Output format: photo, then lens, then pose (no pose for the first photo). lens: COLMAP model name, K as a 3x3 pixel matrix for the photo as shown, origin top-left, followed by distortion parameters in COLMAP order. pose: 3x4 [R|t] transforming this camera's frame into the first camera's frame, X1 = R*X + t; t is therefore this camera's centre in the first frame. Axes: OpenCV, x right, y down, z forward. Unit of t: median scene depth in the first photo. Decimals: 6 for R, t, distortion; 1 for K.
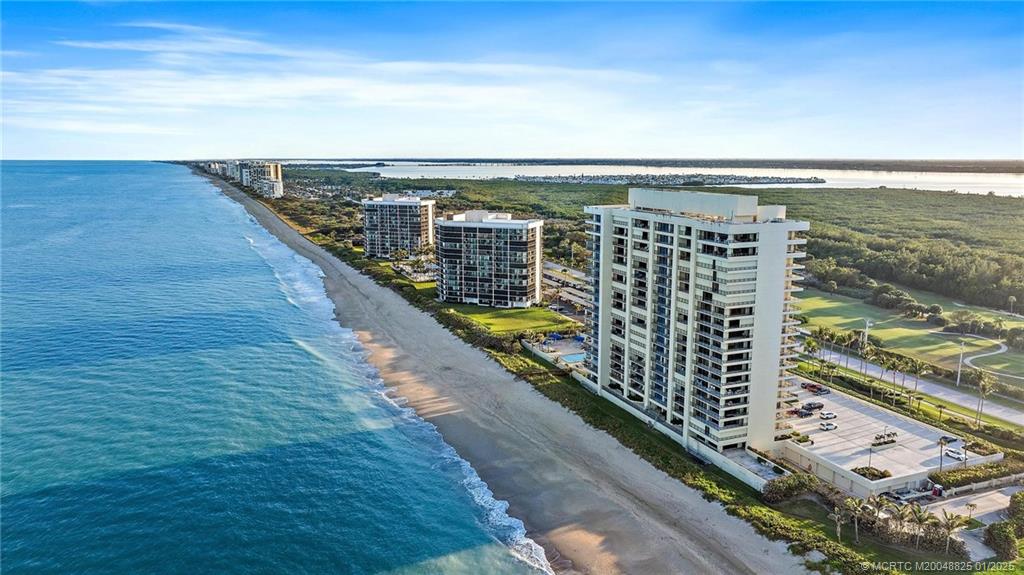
lens RADIAL K [[708.4, 0, 512.0], [0, 708.4, 287.5], [0, 0, 1]] dist [-0.003682, -0.002381]
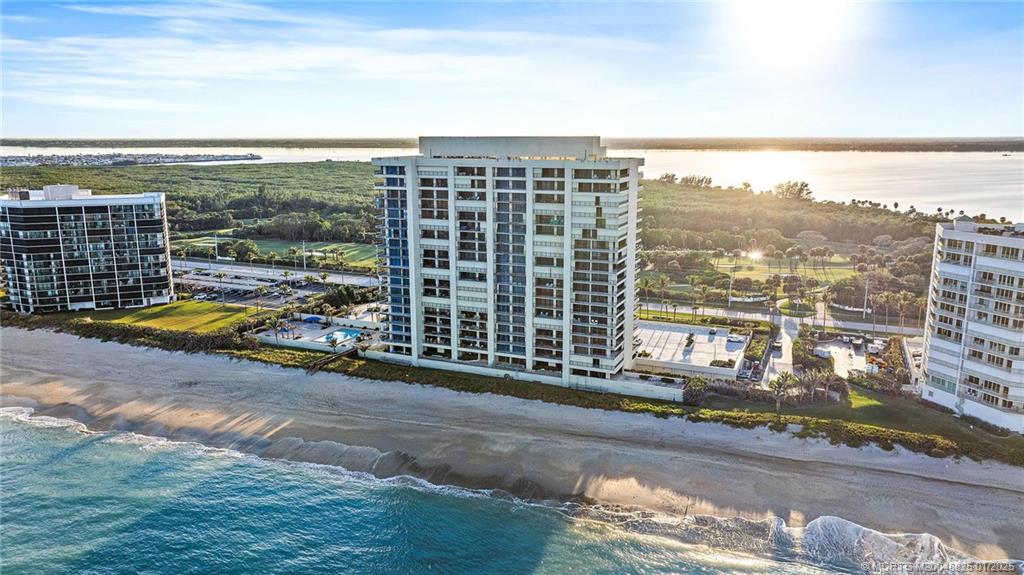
lens RADIAL K [[716.4, 0, 512.0], [0, 716.4, 287.5], [0, 0, 1]] dist [0.029306, -0.000776]
pose [[0.735205, -0.144823, 0.662193, -0.416582], [0.126349, 0.989068, 0.076031, -0.002482], [-0.665965, 0.027769, 0.745466, 0.248933]]
